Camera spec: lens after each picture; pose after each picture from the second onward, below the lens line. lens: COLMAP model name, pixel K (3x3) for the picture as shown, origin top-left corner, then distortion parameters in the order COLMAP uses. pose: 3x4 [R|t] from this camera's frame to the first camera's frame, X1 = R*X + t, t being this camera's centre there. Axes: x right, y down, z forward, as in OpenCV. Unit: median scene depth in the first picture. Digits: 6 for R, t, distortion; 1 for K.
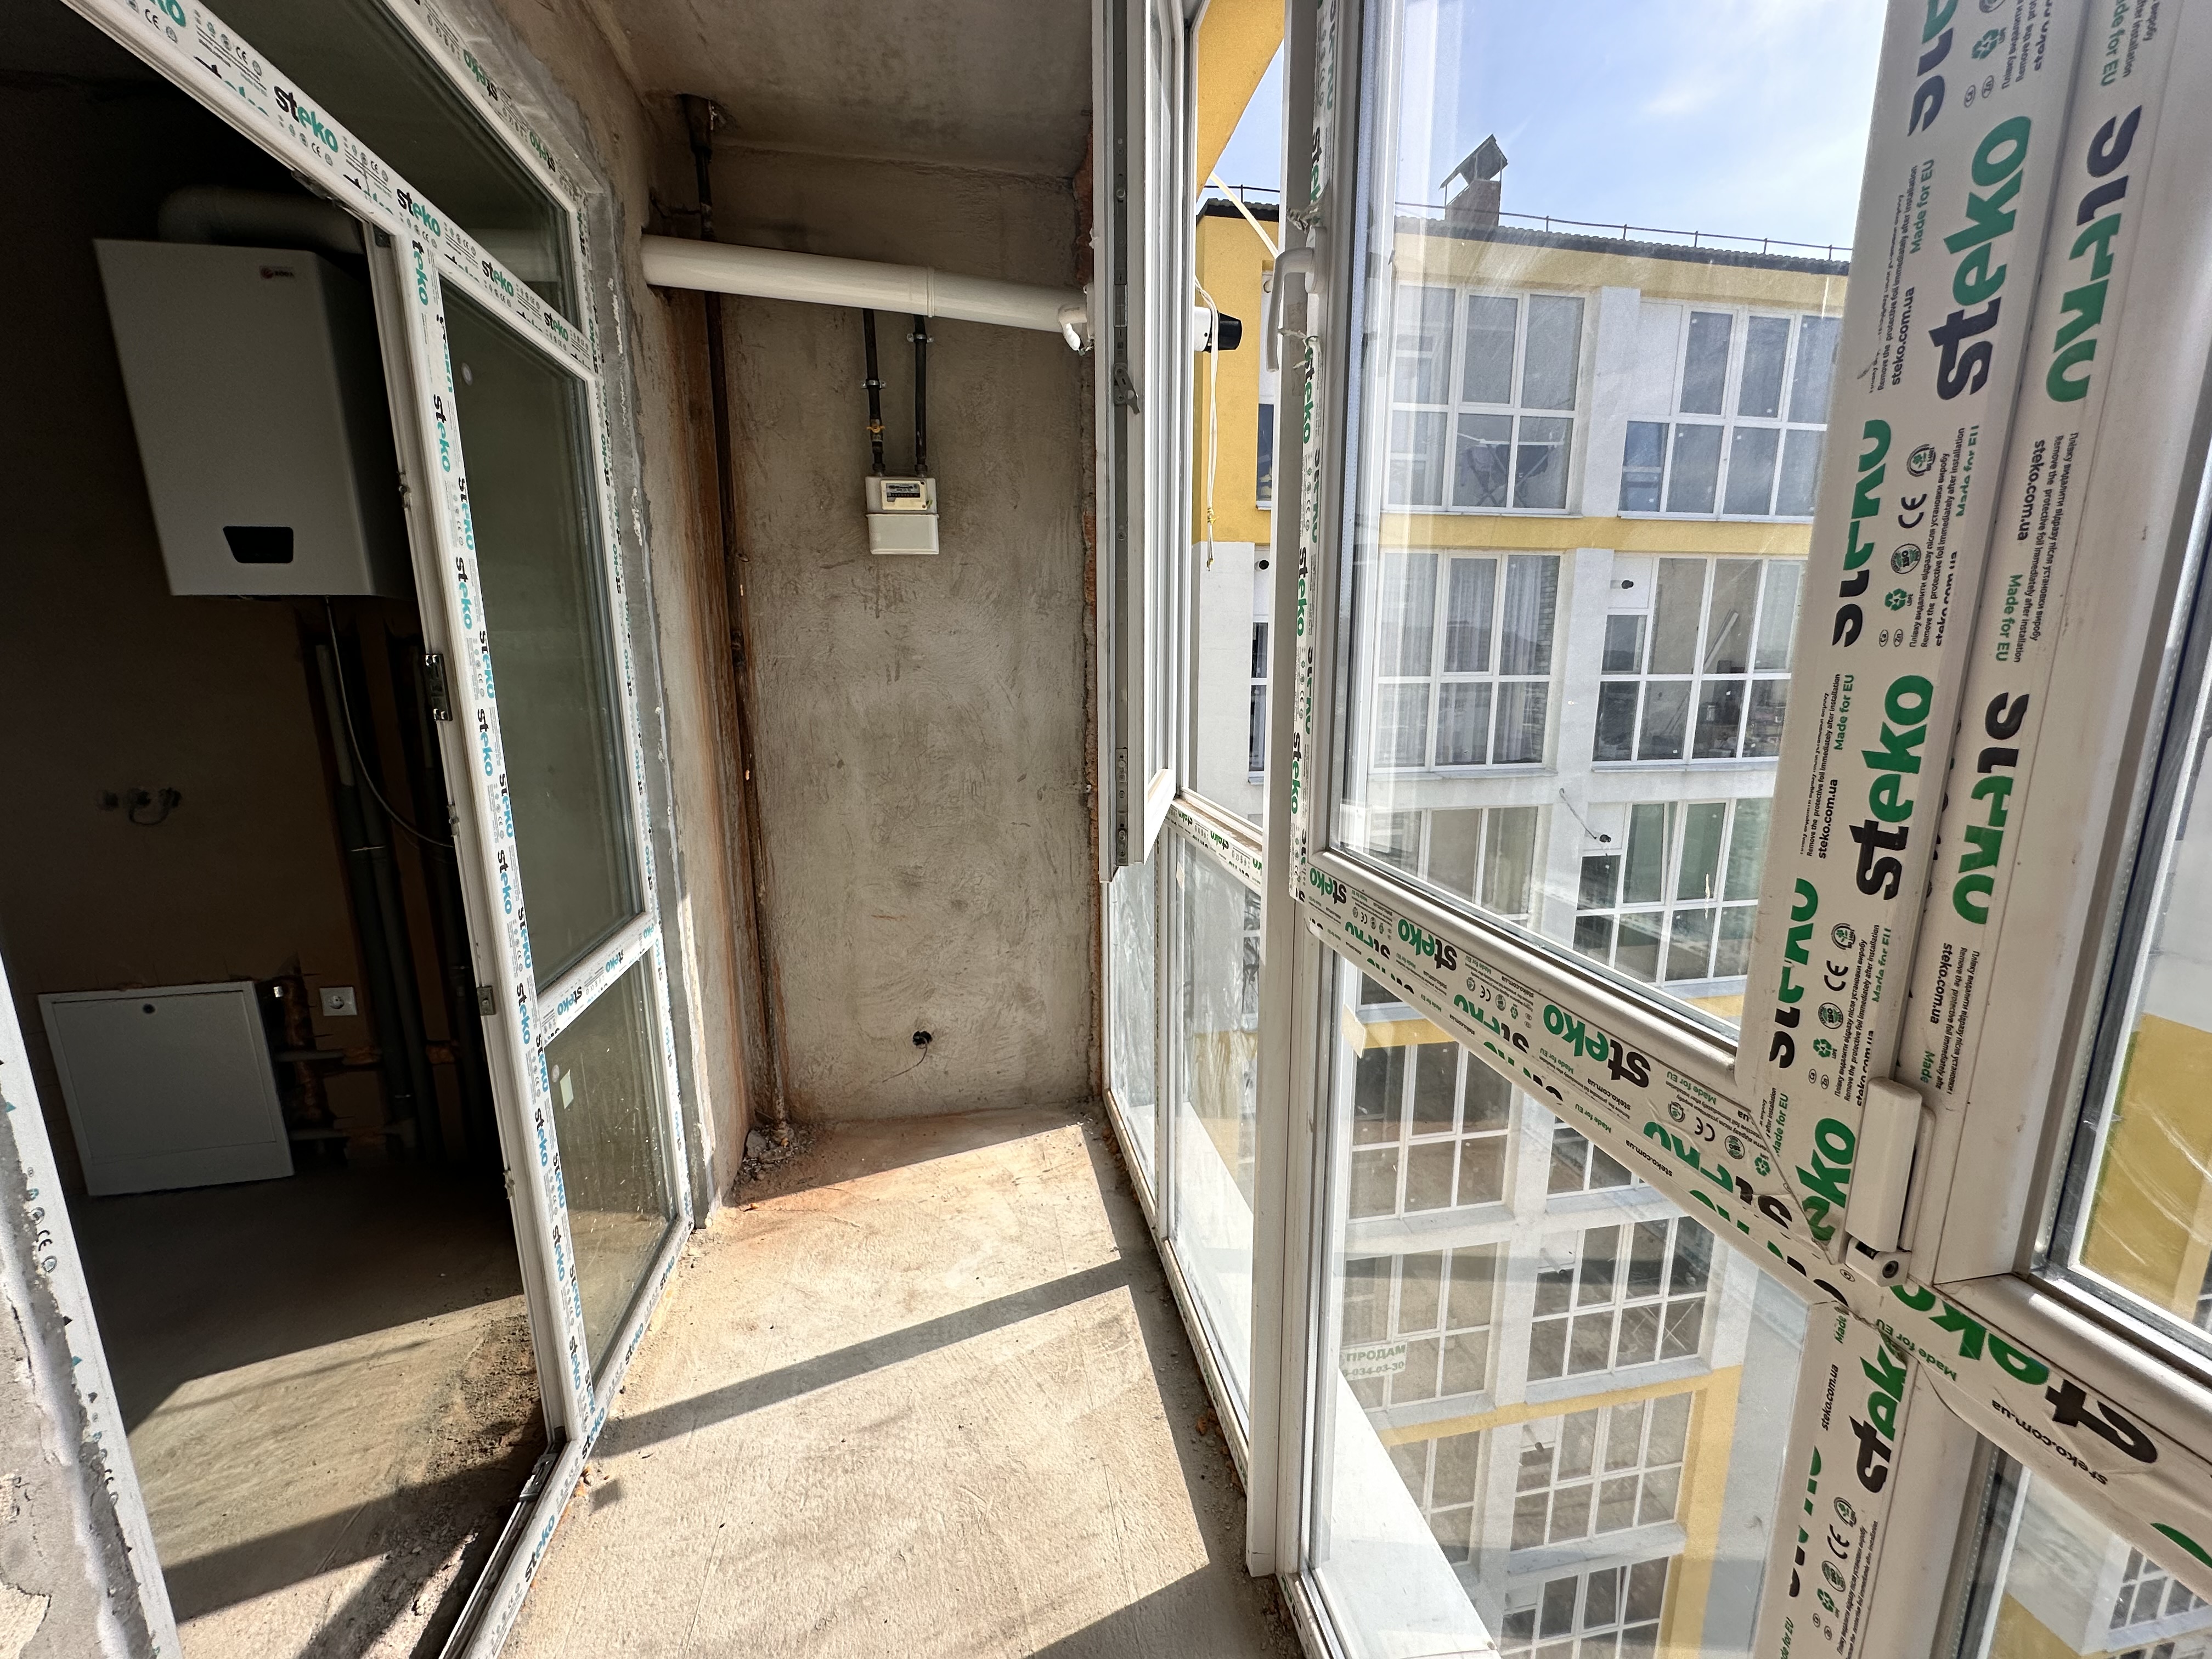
lens RADIAL K [[885.4, 0, 1103.5], [0, 885.4, 837.6], [0, 0, 1]] dist [-0.004005, 0.000969]
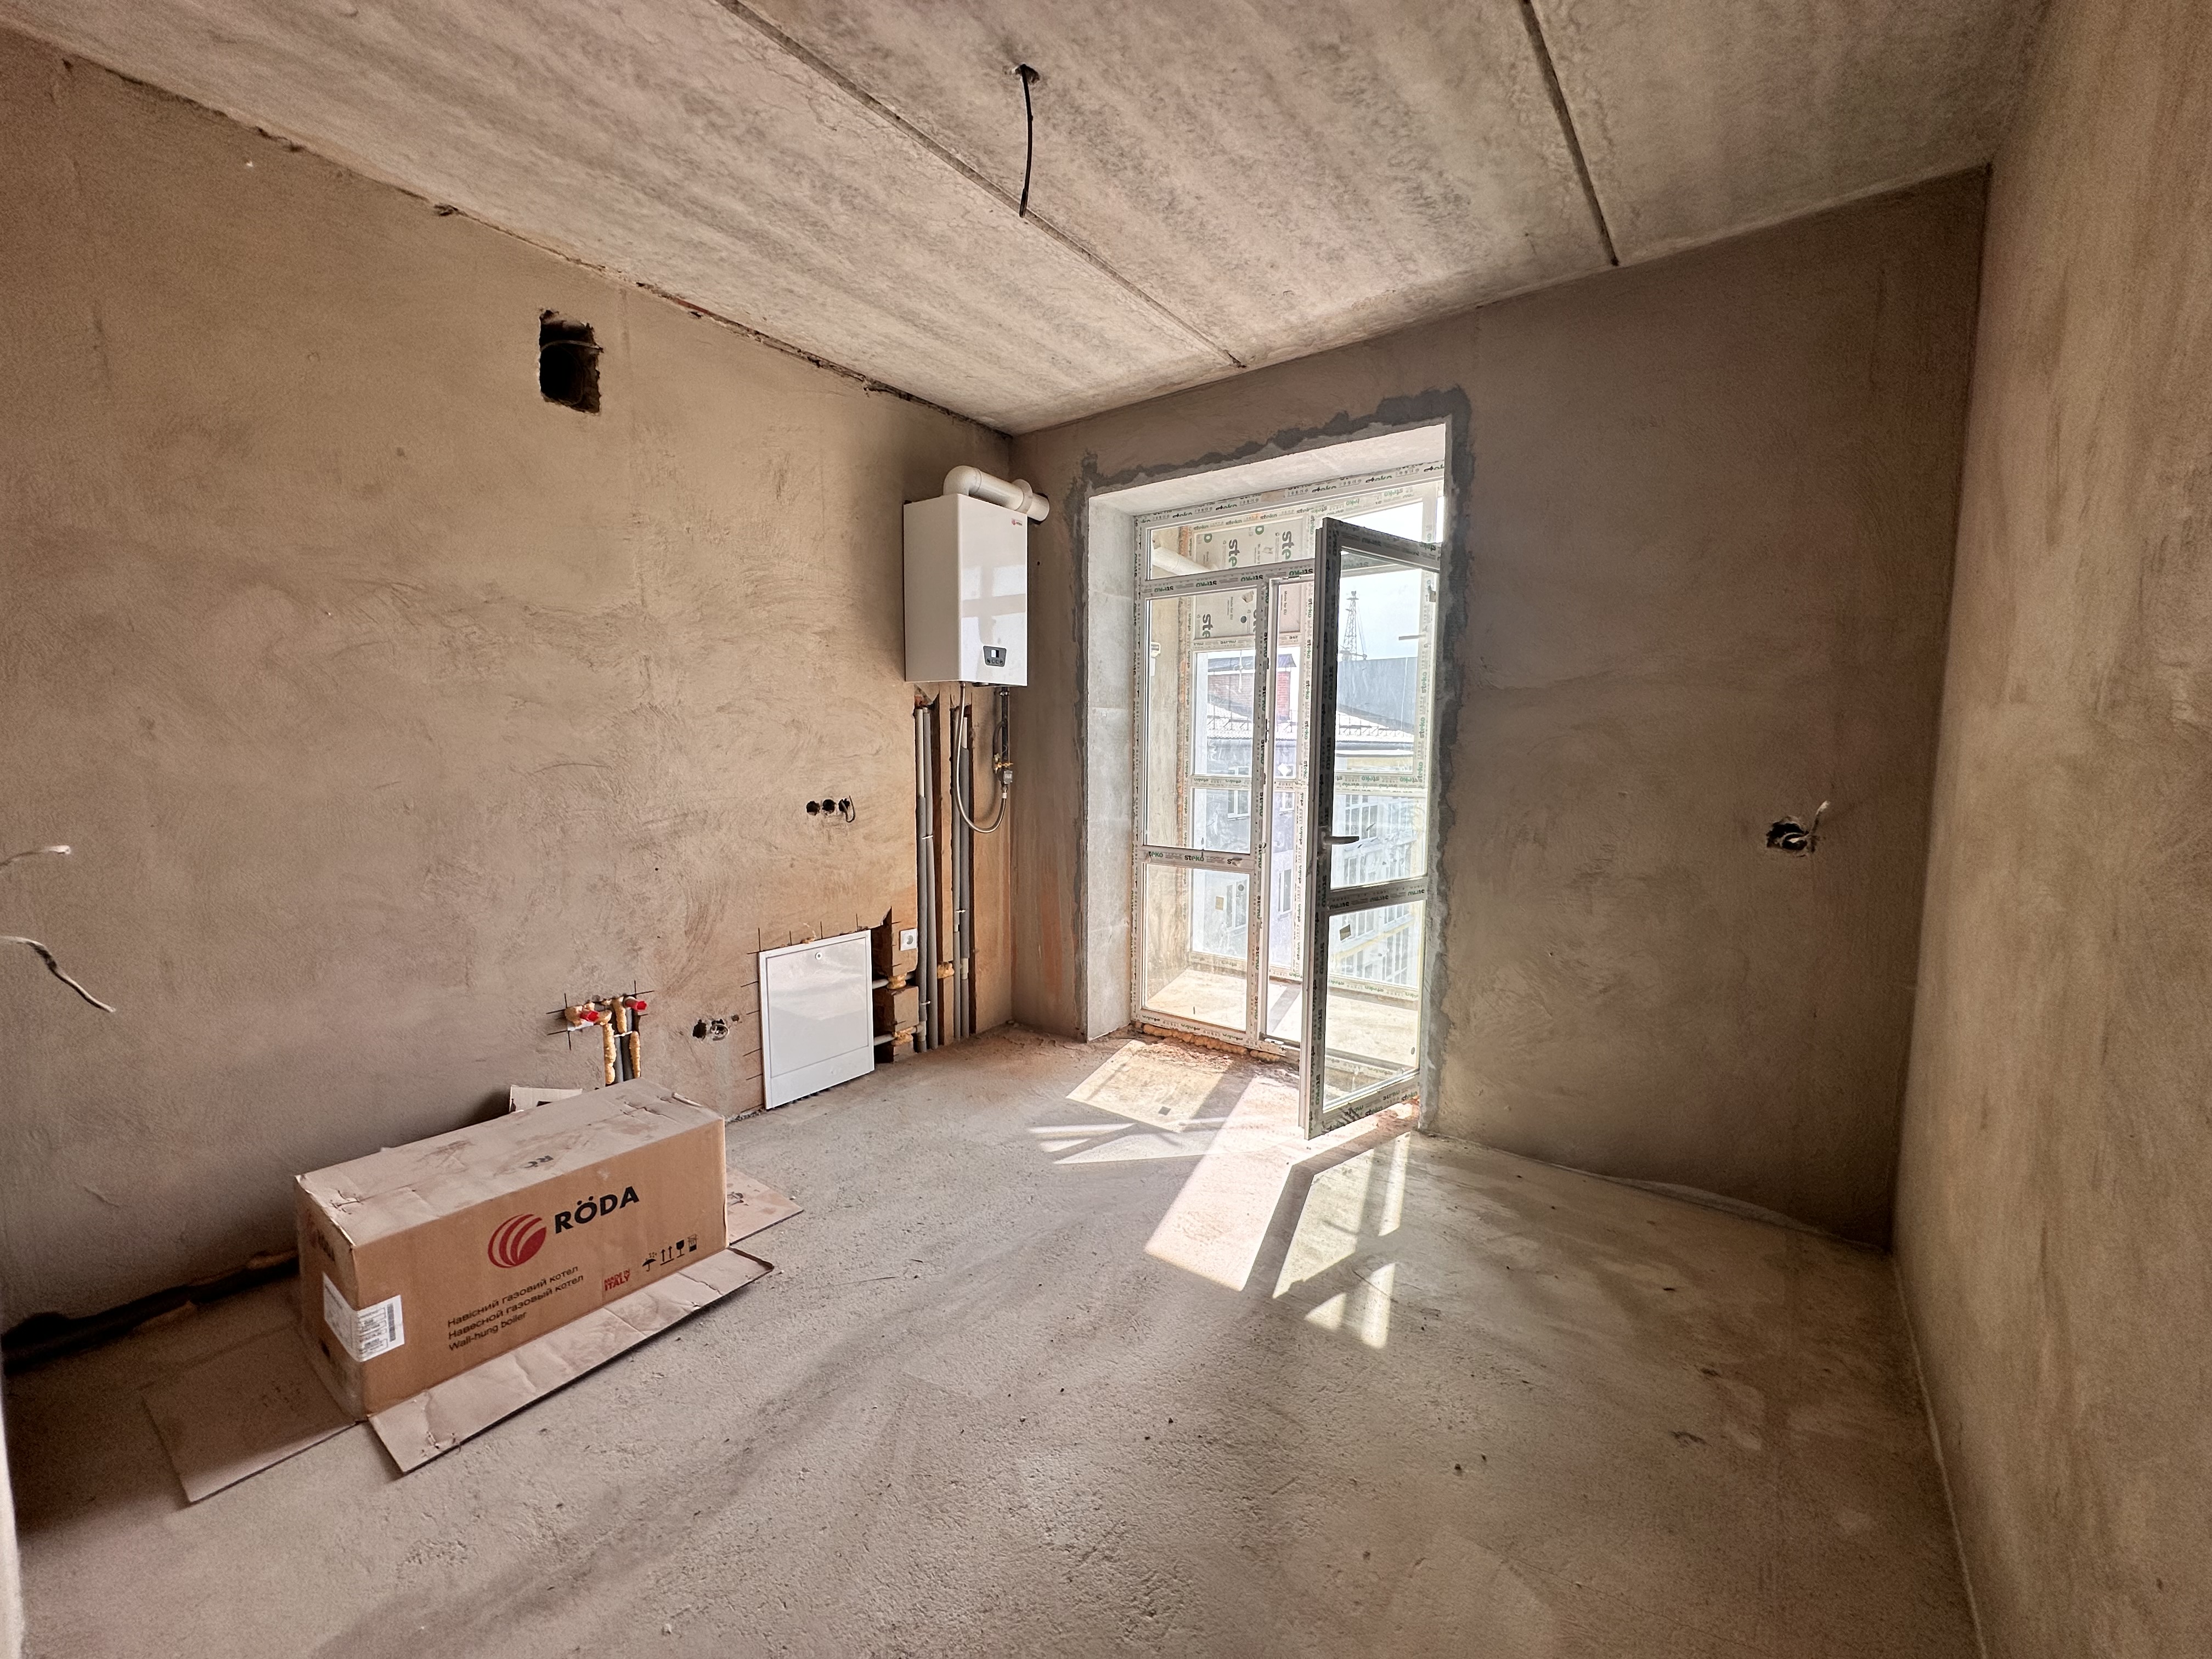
lens RADIAL K [[885.4, 0, 1105.5], [0, 885.4, 828.4], [0, 0, 1]] dist [-0.004005, 0.000969]
pose [[0.734277, -0.049589, 0.677036, -1.760093], [0.116747, 0.991694, -0.053981, 0.128621], [-0.668736, 0.118679, 0.733967, -0.401323]]
